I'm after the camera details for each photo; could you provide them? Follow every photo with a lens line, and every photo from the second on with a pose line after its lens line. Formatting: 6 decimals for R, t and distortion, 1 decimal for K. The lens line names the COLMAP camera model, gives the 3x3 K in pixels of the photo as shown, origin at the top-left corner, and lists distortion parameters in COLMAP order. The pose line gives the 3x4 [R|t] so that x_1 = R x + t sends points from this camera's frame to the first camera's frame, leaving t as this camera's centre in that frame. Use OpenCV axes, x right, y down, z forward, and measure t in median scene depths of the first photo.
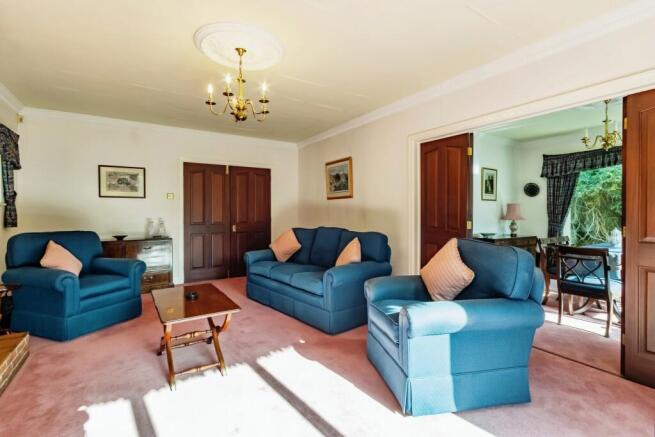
lens RADIAL K [[306.8, 0, 327.2], [0, 306.8, 216.0], [0, 0, 1]] dist [0.004772, -0.000011]
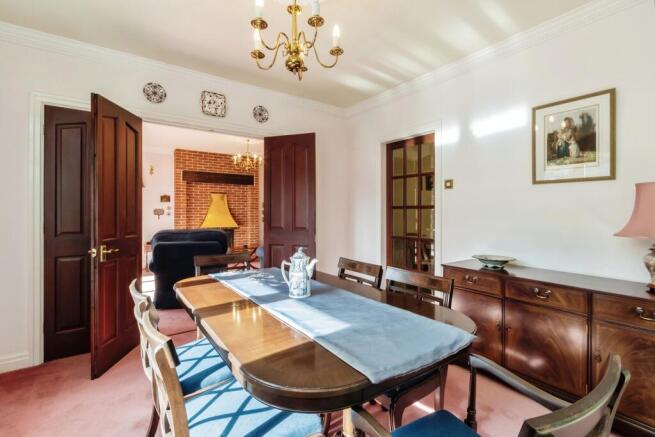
lens RADIAL K [[306.8, 0, 329.6], [0, 306.8, 209.1], [0, 0, 1]] dist [0.004772, -0.000011]
pose [[0.030712, -0.002364, -0.999525, 0.891903], [-0.000502, 0.999997, -0.002380, -0.014333], [0.999528, 0.000575, 0.030710, 0.677143]]
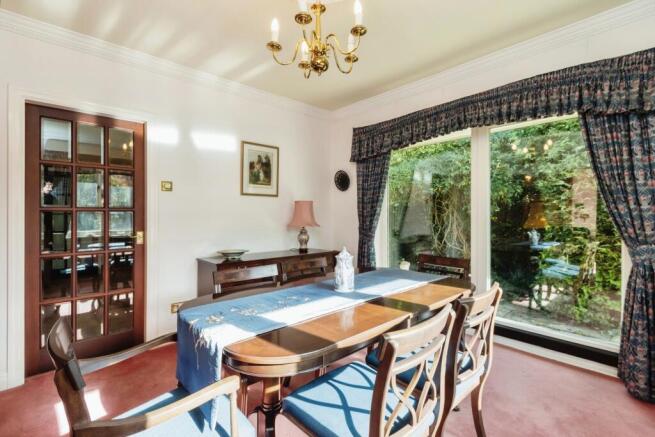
lens RADIAL K [[306.8, 0, 327.2], [0, 306.8, 214.1], [0, 0, 1]] dist [0.004772, -0.000011]
pose [[0.986983, -0.001965, 0.160810, 0.552753], [0.002419, 0.999994, -0.002627, -0.011073], [-0.160804, 0.002982, 0.986982, 0.363318]]
